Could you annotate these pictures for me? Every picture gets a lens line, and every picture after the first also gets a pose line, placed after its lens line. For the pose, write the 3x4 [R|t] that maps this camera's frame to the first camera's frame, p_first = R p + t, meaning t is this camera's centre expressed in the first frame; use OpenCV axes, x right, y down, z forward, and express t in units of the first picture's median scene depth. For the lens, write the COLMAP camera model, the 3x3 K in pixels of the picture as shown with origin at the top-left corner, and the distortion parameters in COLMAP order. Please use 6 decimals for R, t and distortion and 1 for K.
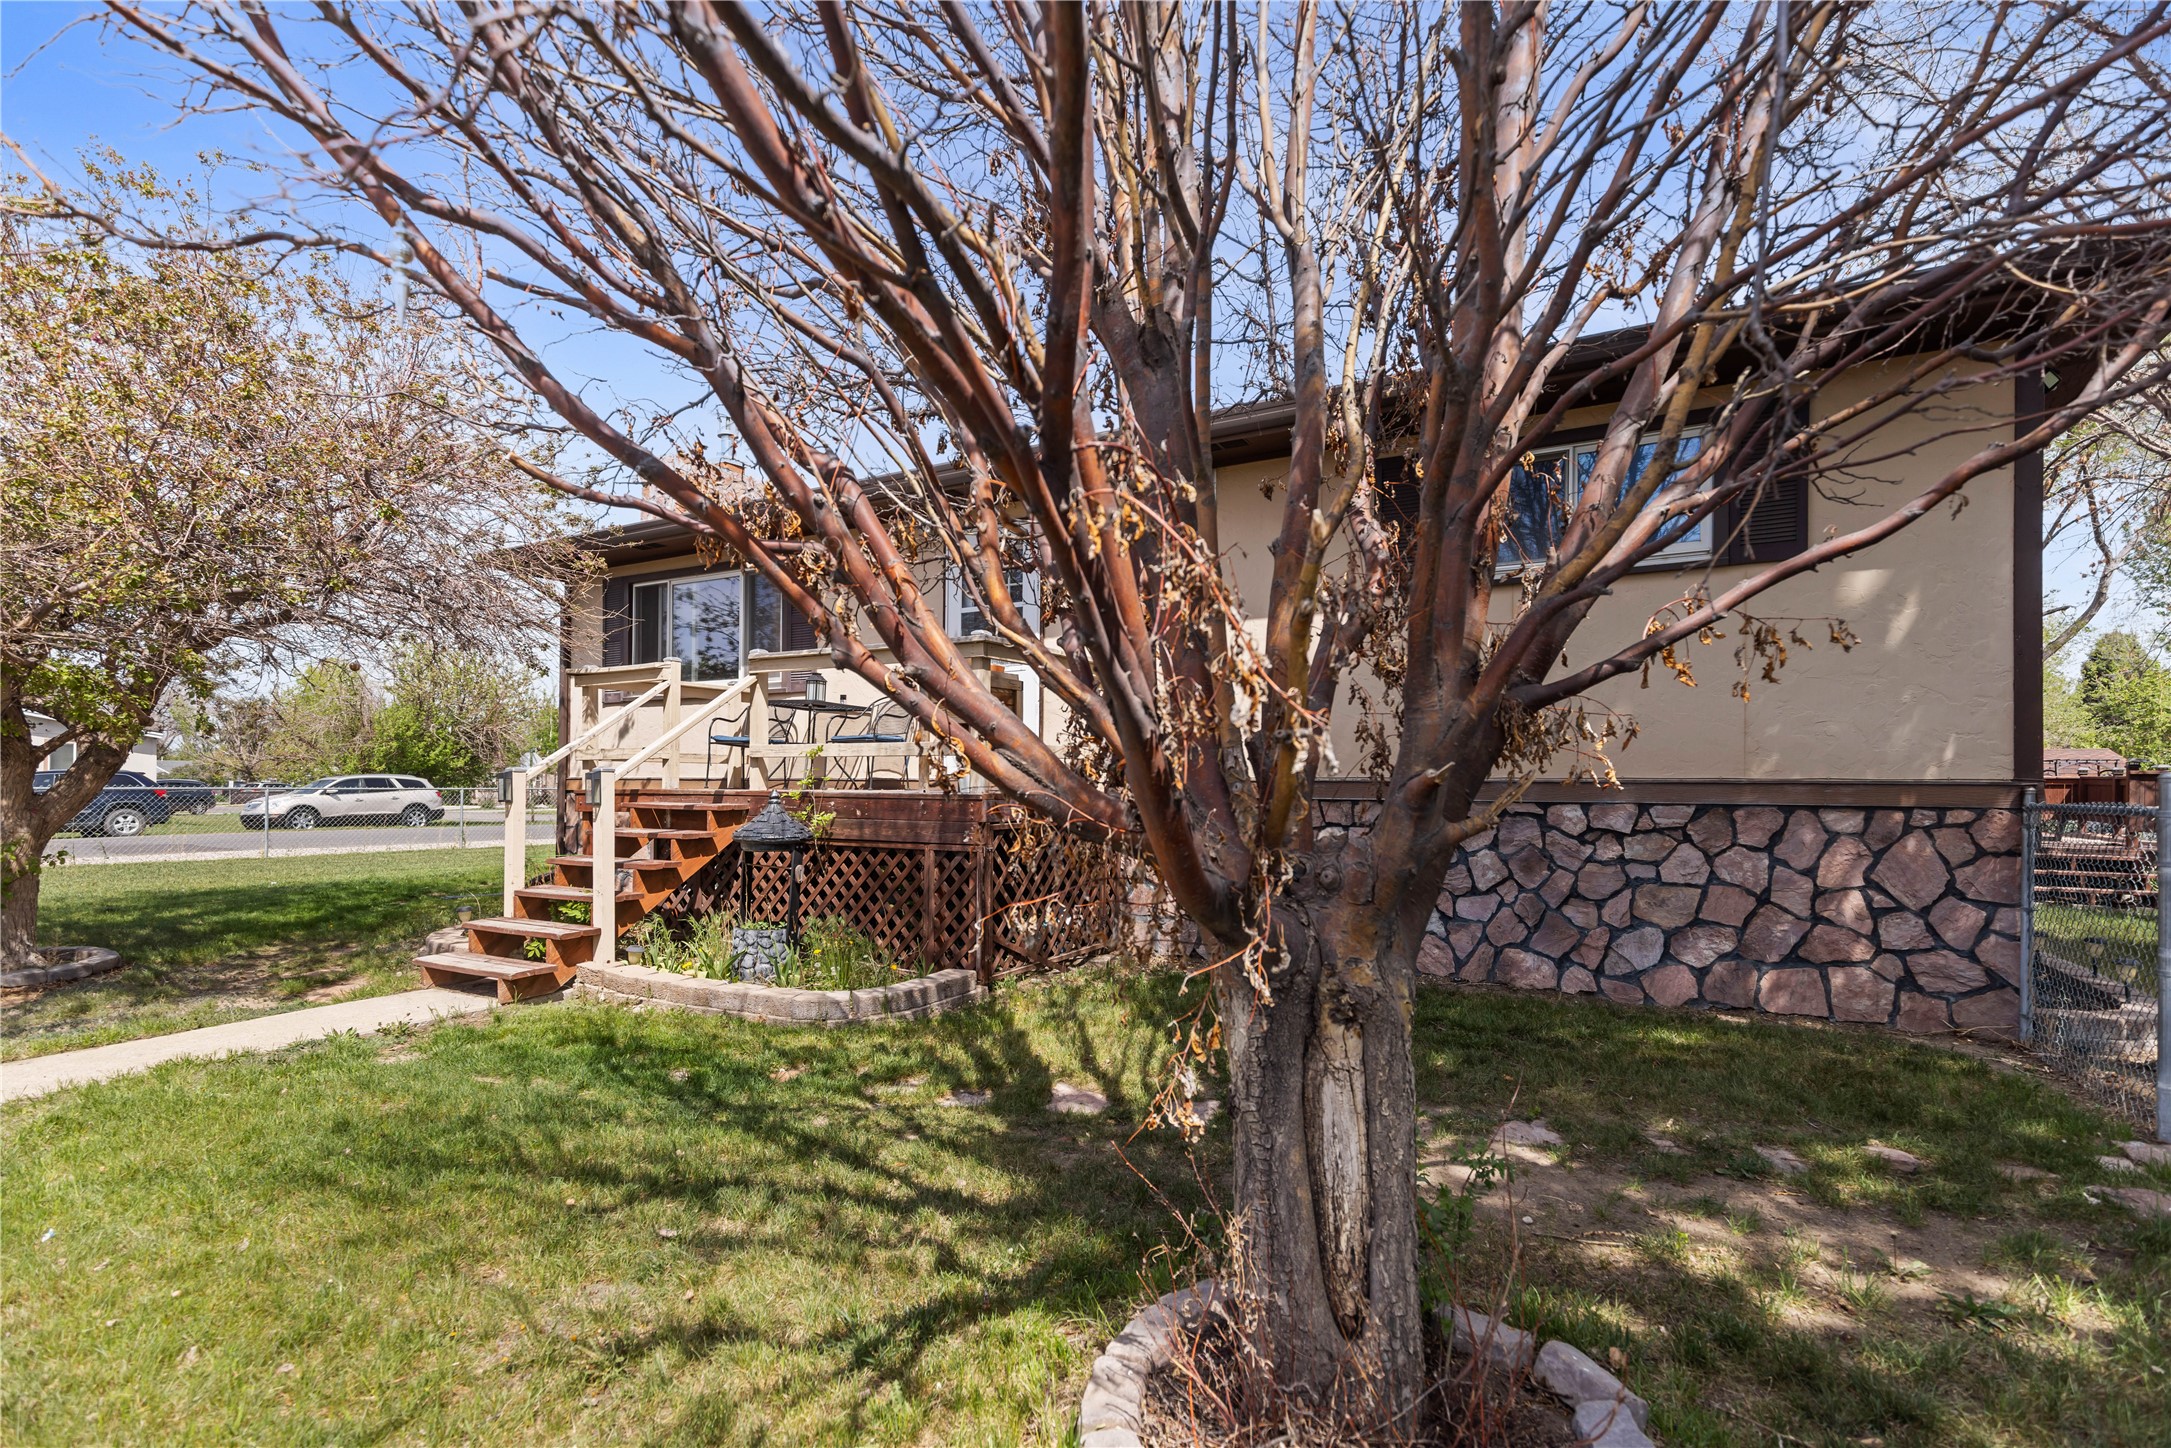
lens RADIAL K [[973.0, 0, 1084.0], [0, 973.0, 779.6], [0, 0, 1]] dist [0.007482, 0.000629]
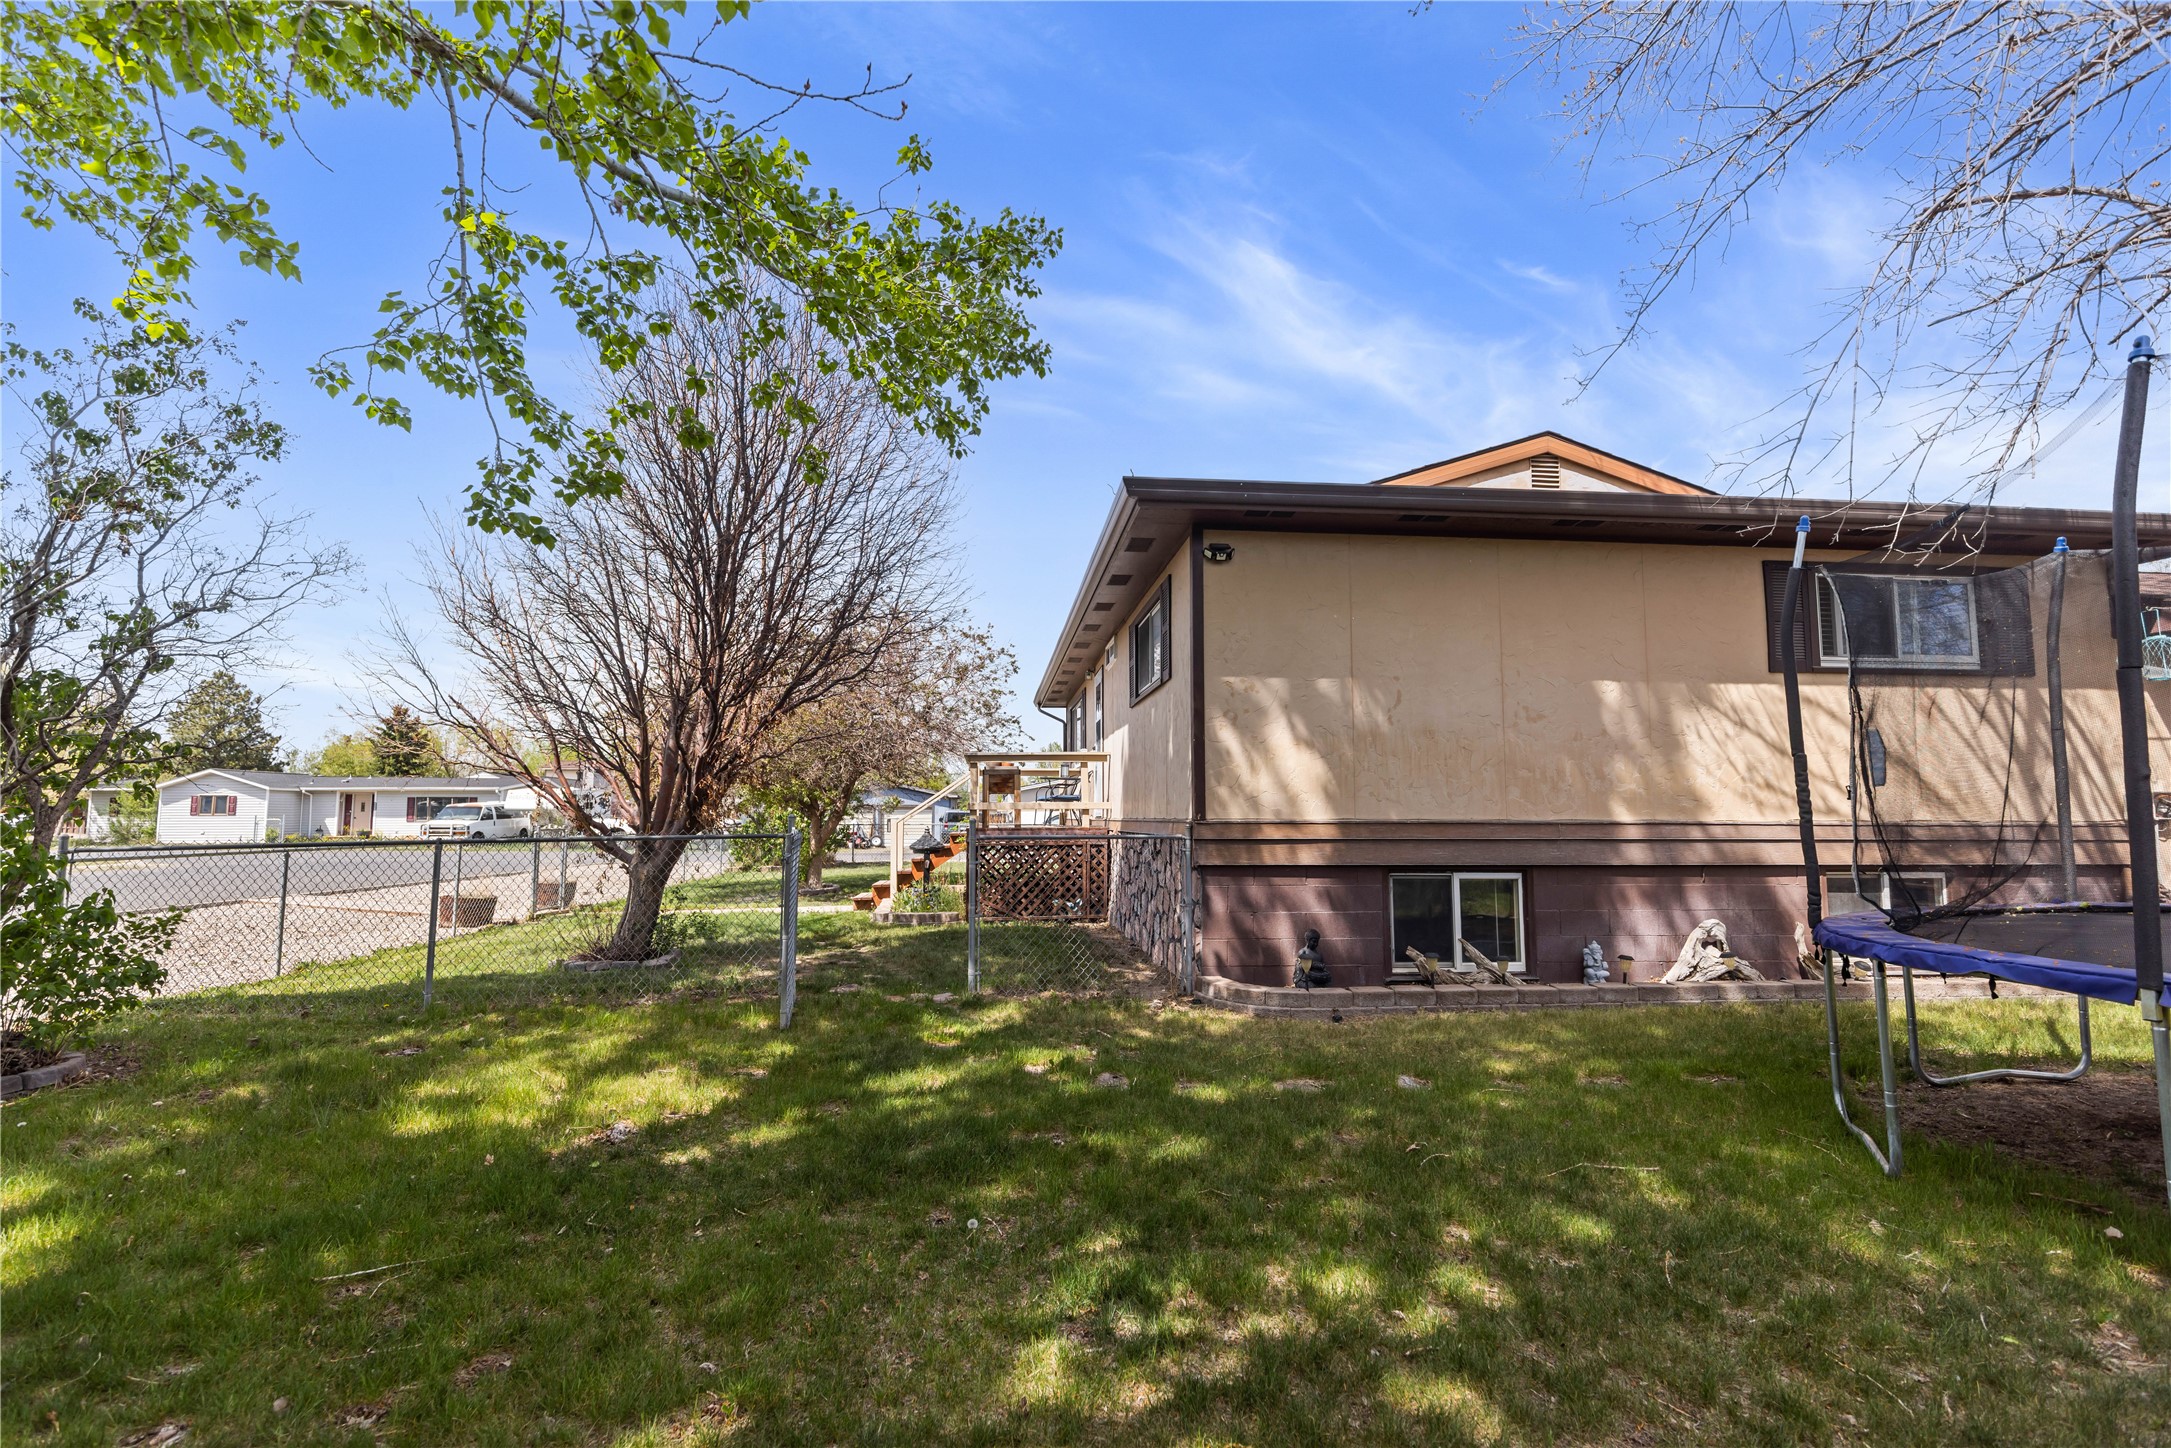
lens RADIAL K [[973.0, 0, 1079.4], [0, 973.0, 726.3], [0, 0, 1]] dist [0.007482, 0.000629]
pose [[0.581697, -0.081374, -0.809325, 1.724477], [0.006287, 0.995403, -0.095565, -0.001892], [0.813381, 0.050501, 0.579535, -0.026311]]
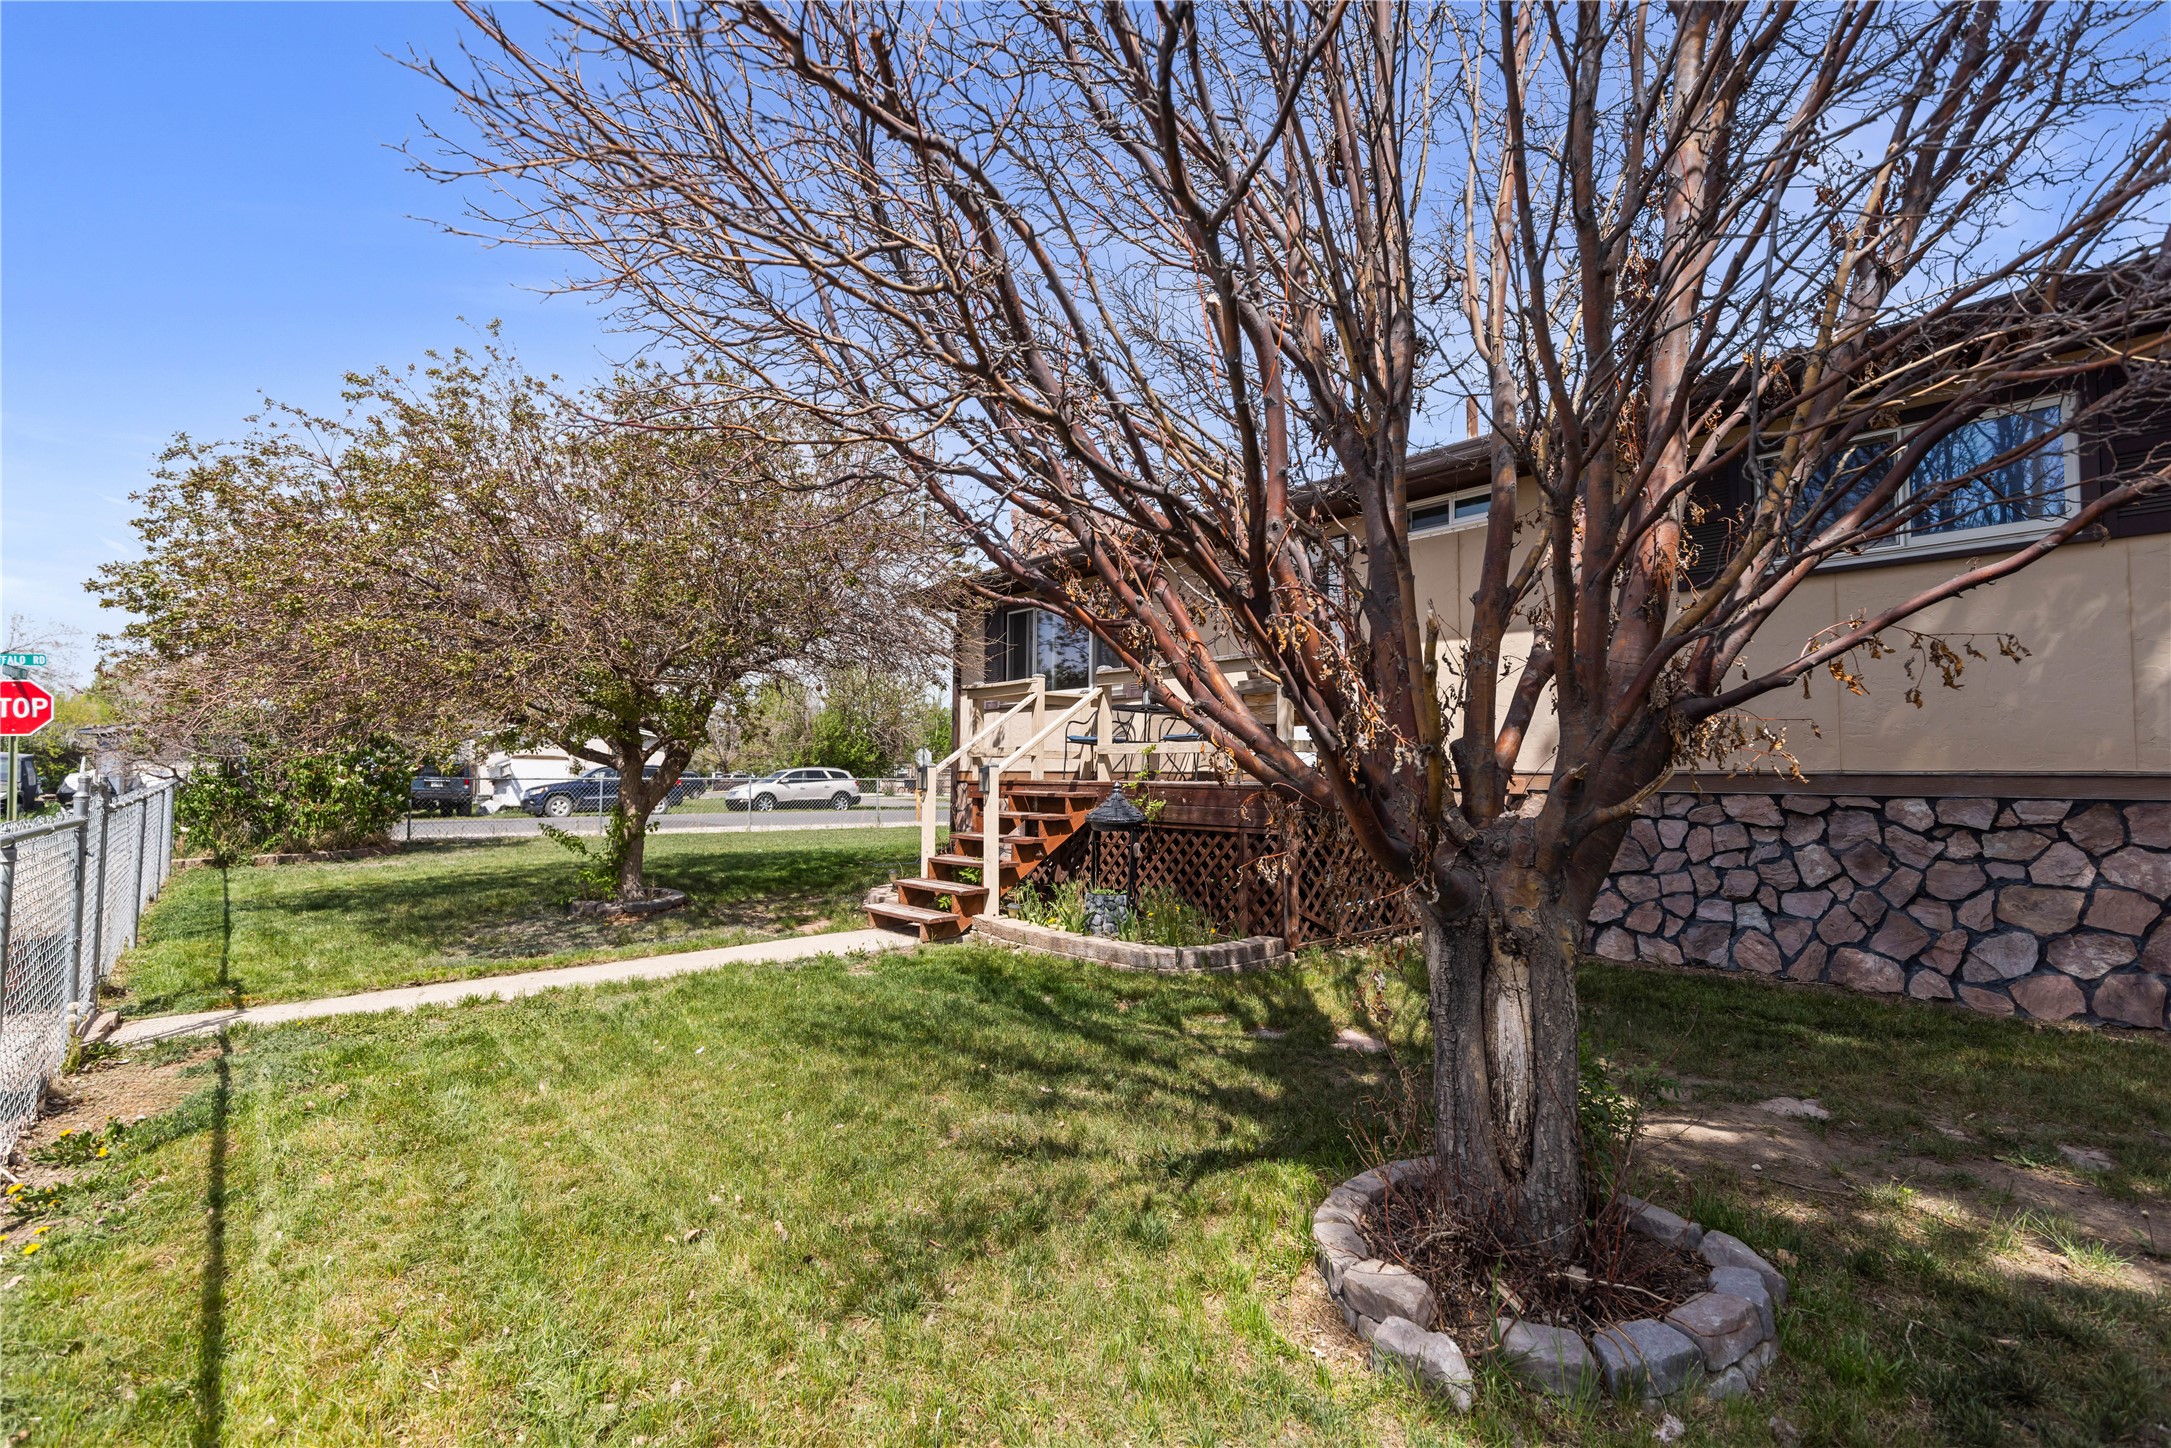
lens RADIAL K [[973.0, 0, 1080.3], [0, 973.0, 724.9], [0, 0, 1]] dist [0.007482, 0.000629]
pose [[0.940182, -0.017591, -0.340219, 0.059931], [0.001678, 0.998893, -0.047012, -0.002853], [0.340670, 0.043629, 0.939170, -0.178132]]
